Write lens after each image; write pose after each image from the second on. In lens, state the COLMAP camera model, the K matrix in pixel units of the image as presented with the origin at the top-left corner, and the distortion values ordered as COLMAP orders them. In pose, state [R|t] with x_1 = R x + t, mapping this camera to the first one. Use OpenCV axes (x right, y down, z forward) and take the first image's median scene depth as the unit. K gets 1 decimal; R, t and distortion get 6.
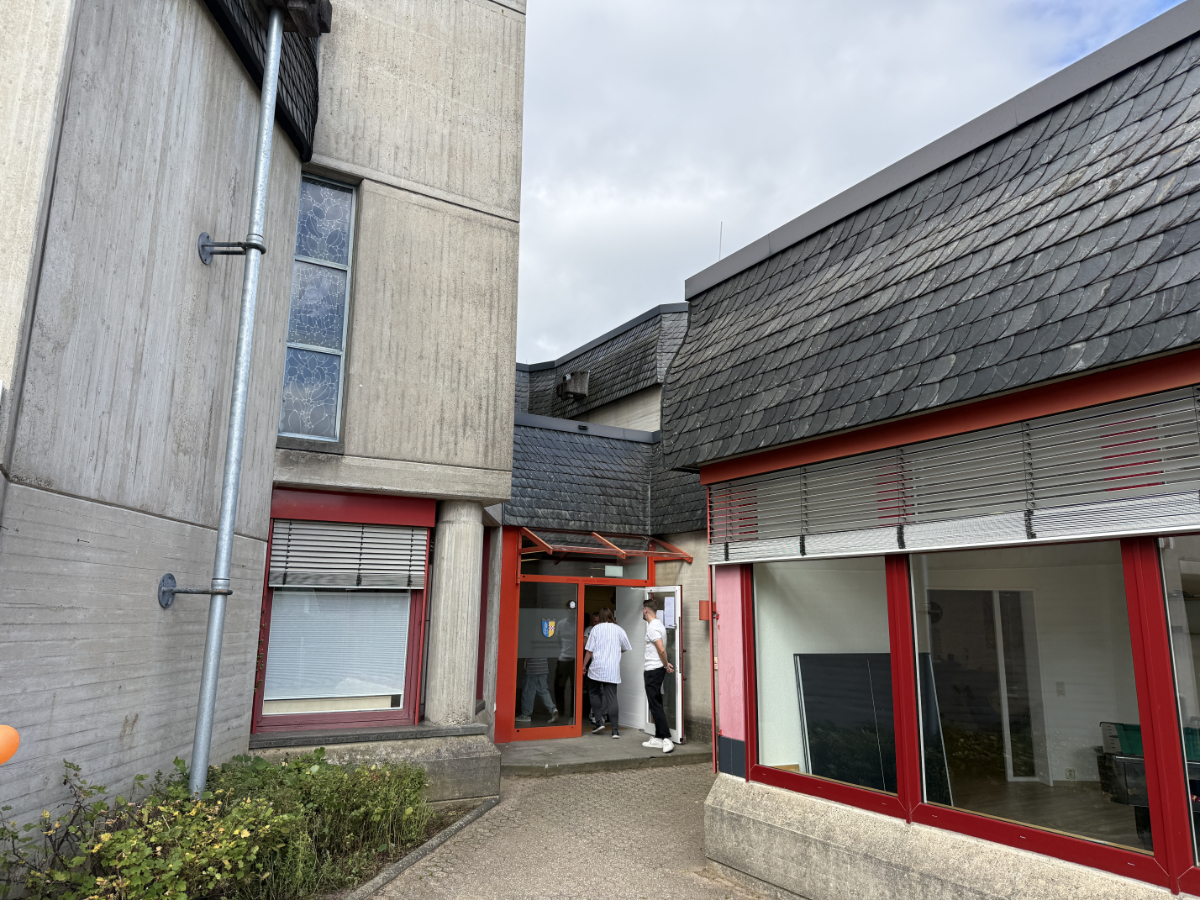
lens RADIAL K [[851.4, 0, 600.0], [0, 851.4, 450.0], [0, 0, 1]] dist [0.050993, -0.002235]
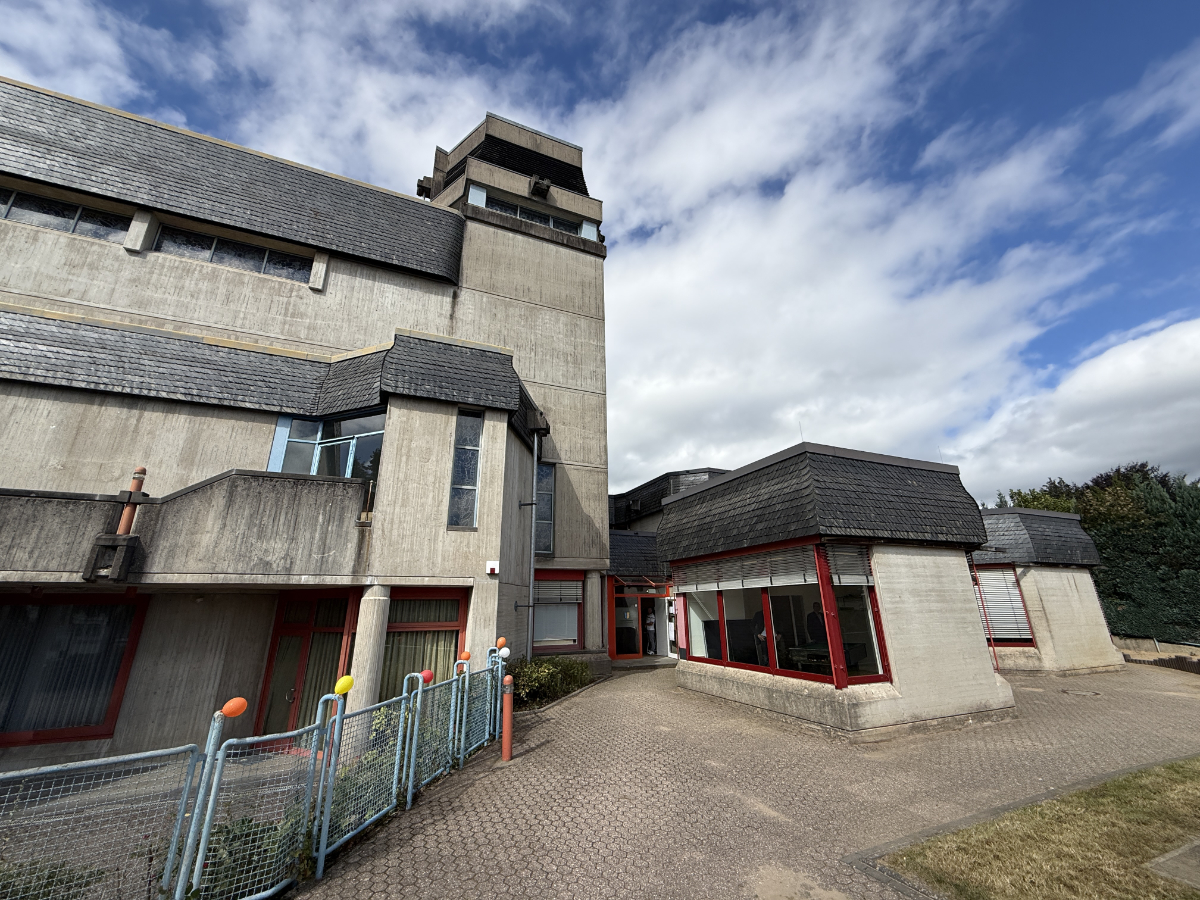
lens RADIAL K [[477.7, 0, 595.8], [0, 477.7, 451.7], [0, 0, 1]] dist [-0.000691, 0.000017]
pose [[0.990762, -0.066036, -0.118449, 0.072012], [0.050565, 0.990333, -0.129167, -0.142674], [0.125834, 0.121984, 0.984523, -0.707616]]
